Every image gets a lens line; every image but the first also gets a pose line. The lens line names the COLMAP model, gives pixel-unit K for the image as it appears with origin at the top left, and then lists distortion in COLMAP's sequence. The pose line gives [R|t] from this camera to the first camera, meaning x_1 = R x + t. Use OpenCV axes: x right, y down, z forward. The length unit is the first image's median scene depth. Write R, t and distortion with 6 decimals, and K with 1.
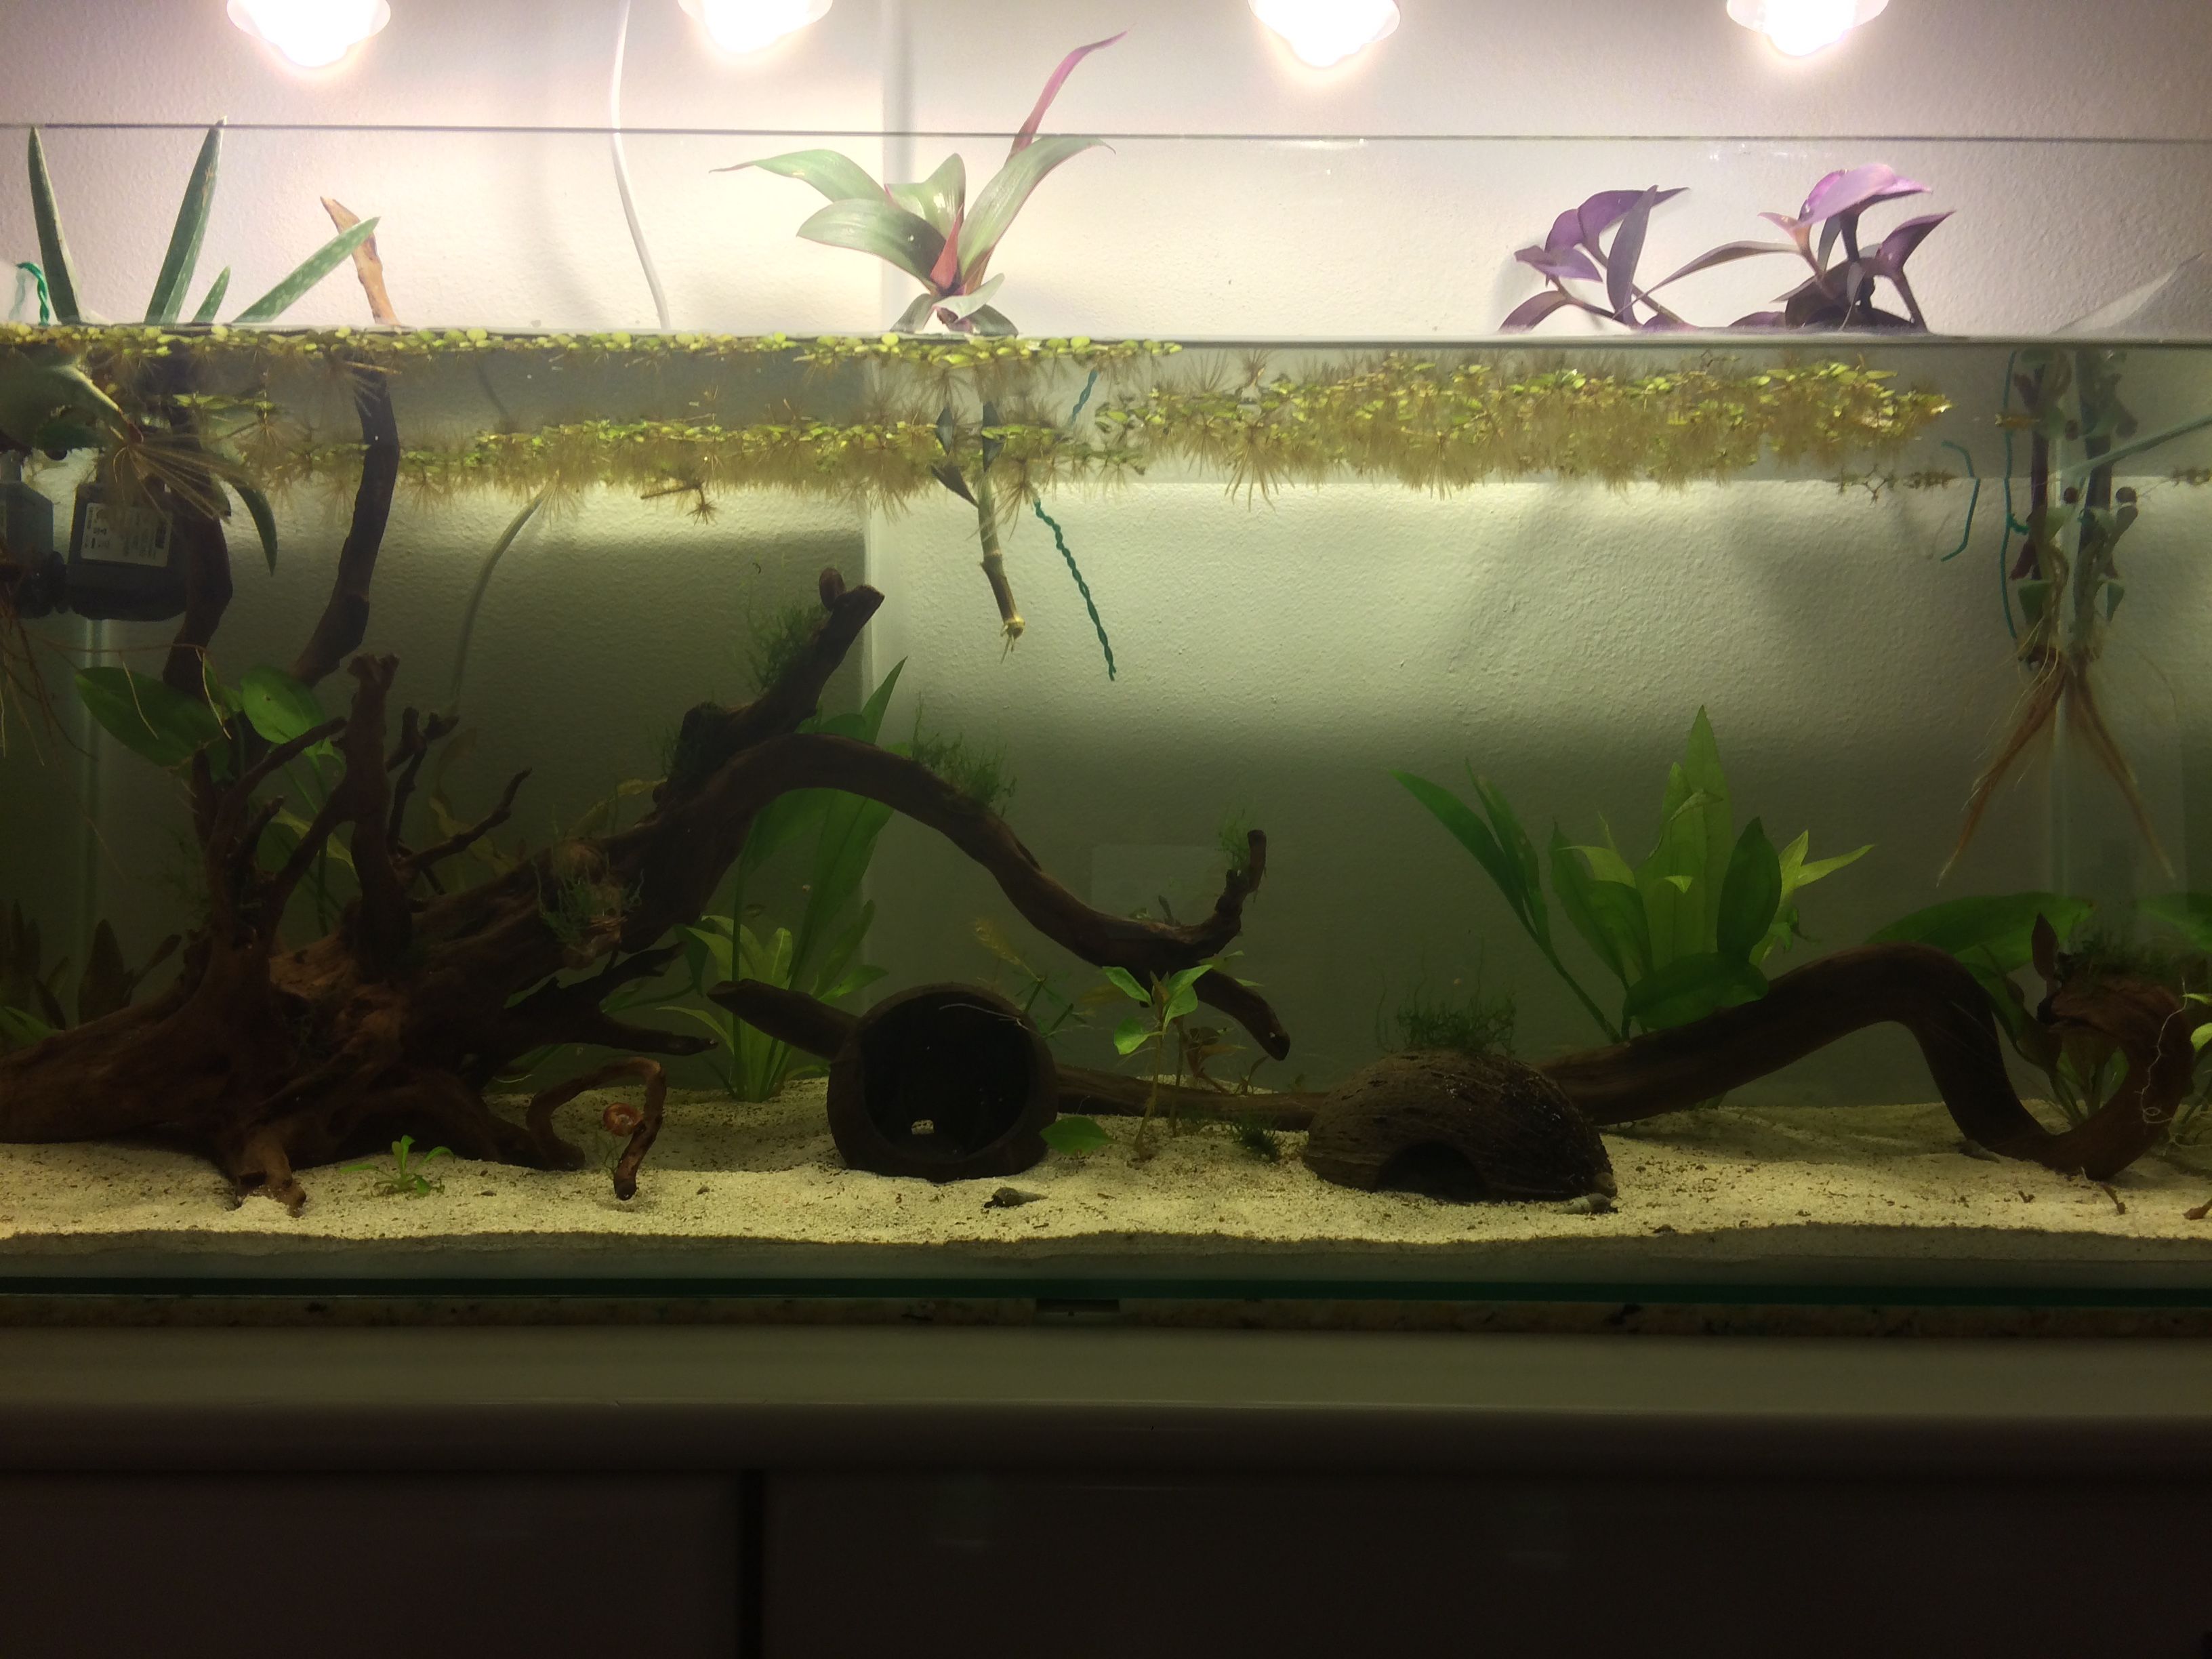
lens RADIAL K [[1948.5, 0, 1109.7], [0, 1948.5, 842.9], [0, 0, 1]] dist [0.078457, -0.110587]
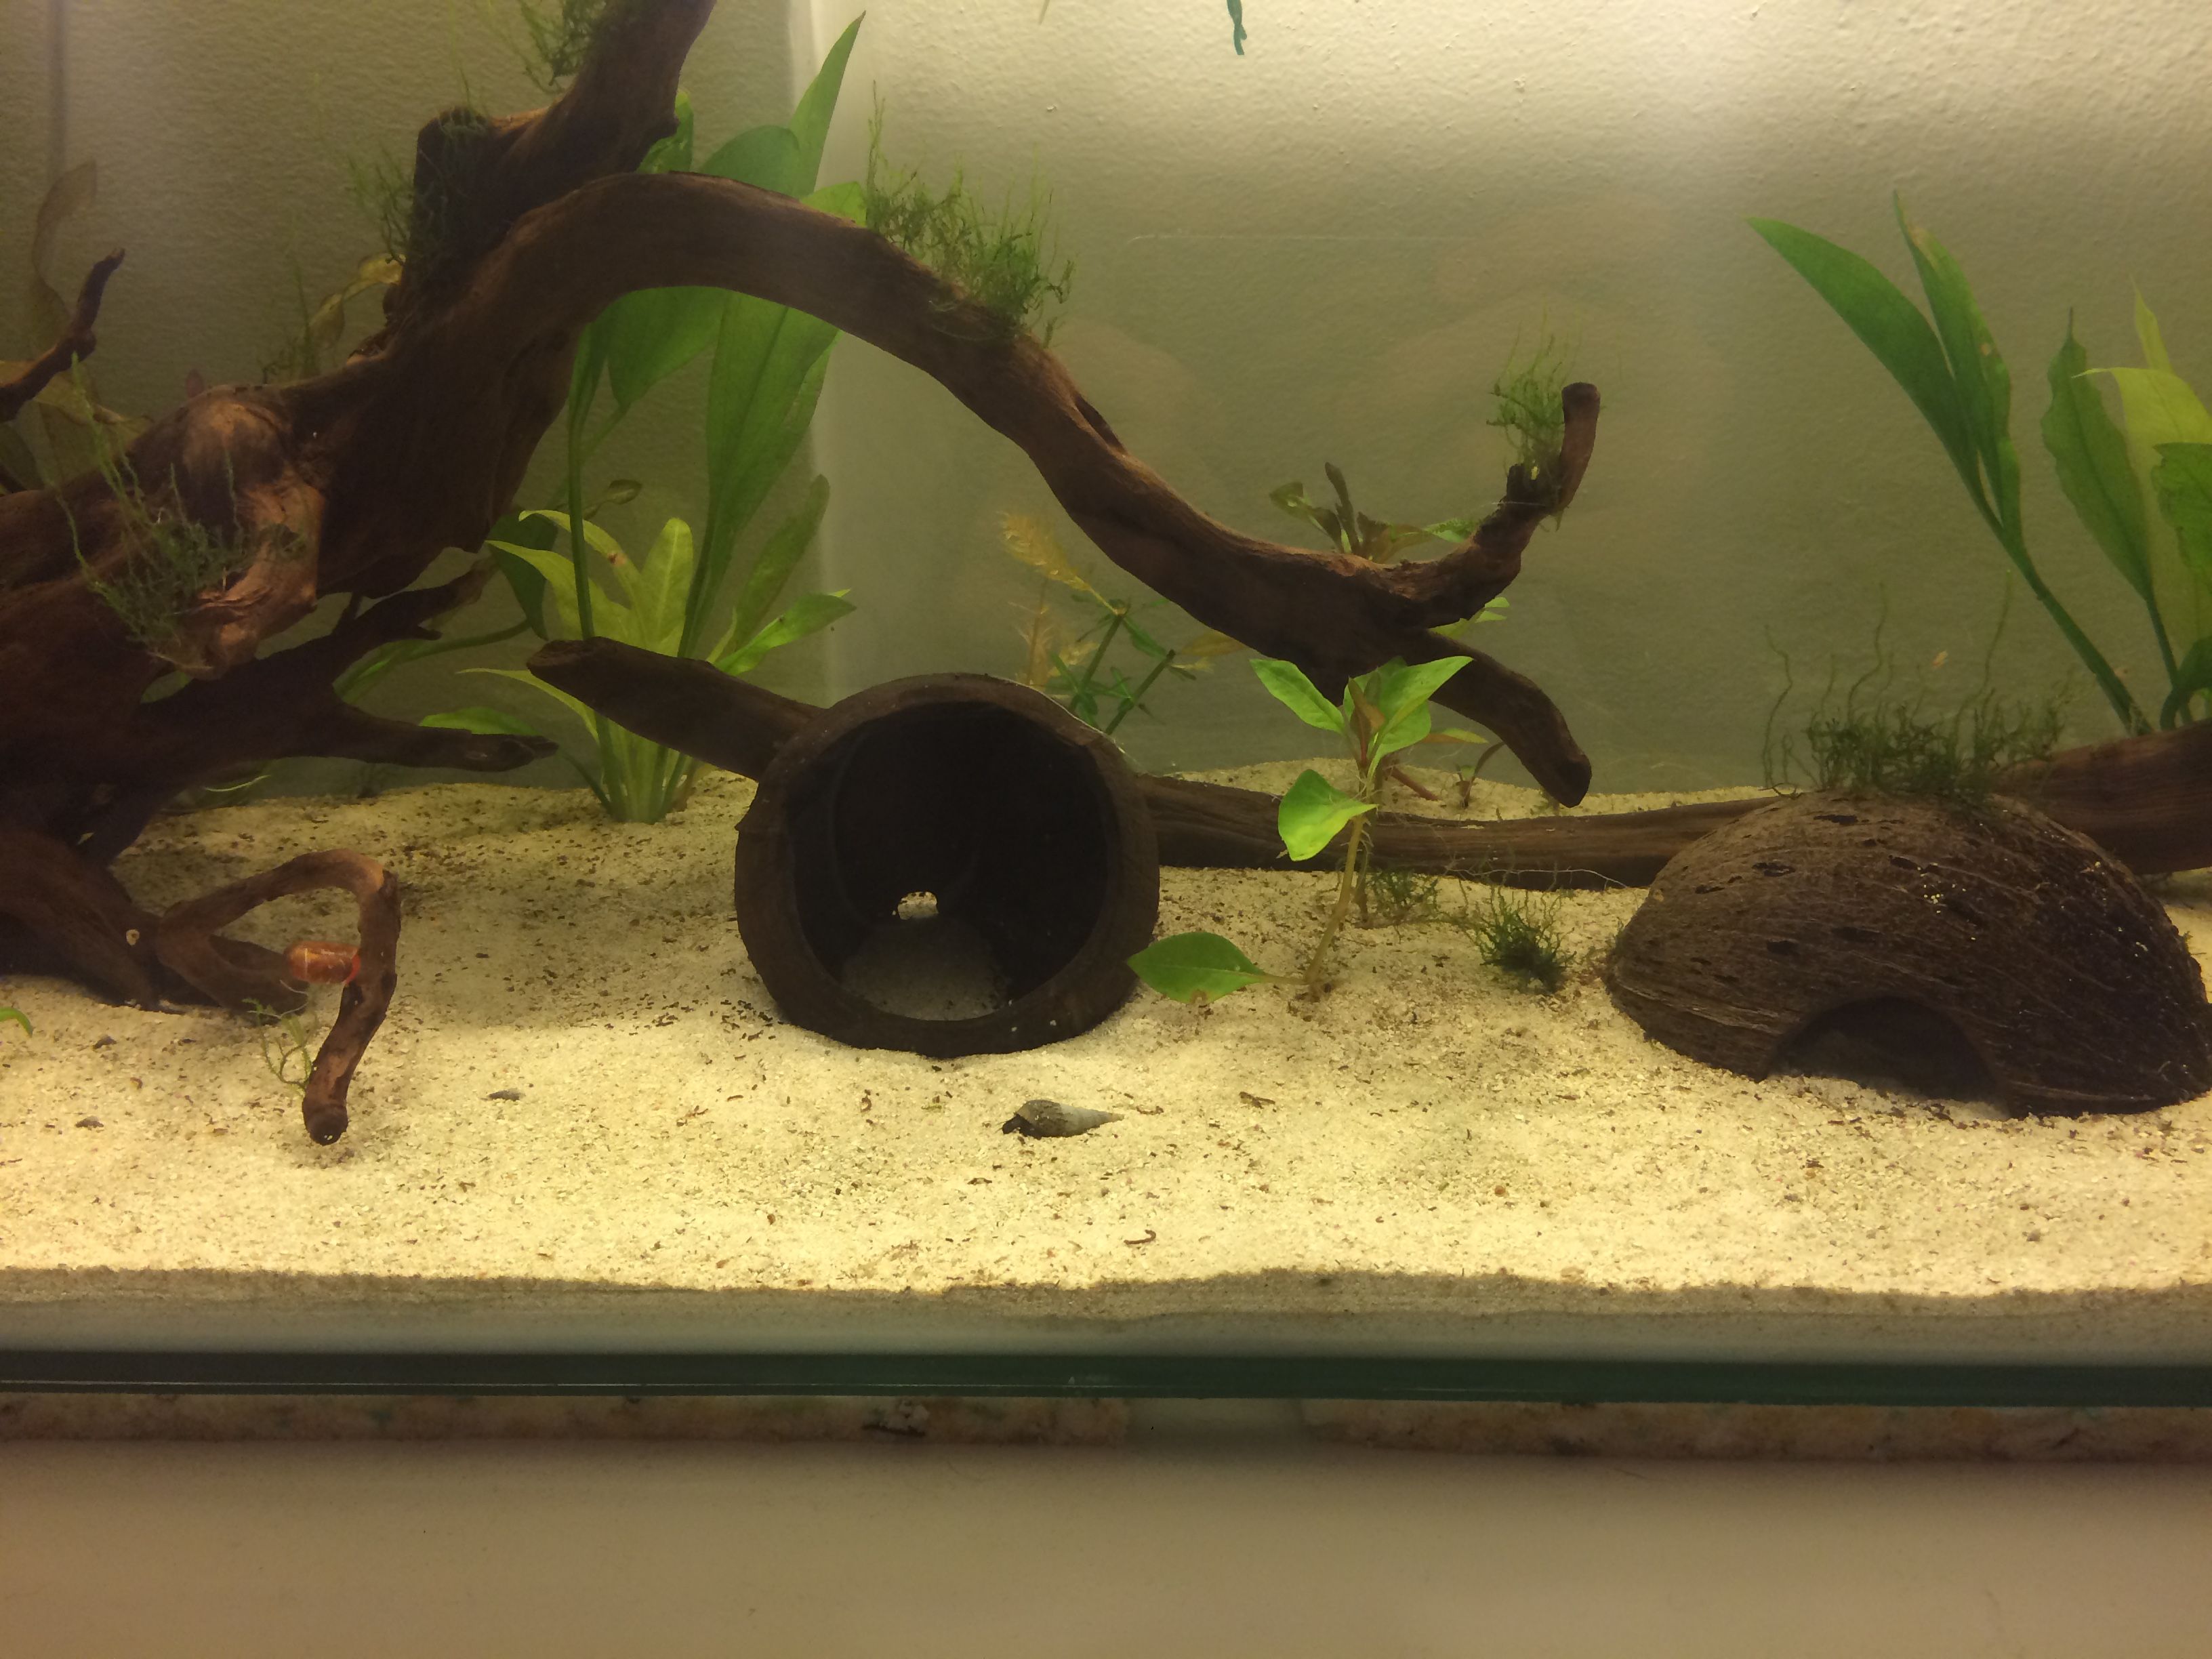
lens RADIAL K [[1948.5, 0, 1095.0], [0, 1948.5, 816.3], [0, 0, 1]] dist [0.078457, -0.110587]
pose [[0.999368, -0.001270, -0.035517, -0.024931], [0.011158, 0.960049, 0.279611, -0.038449], [0.033743, -0.279831, 0.959456, 0.482468]]
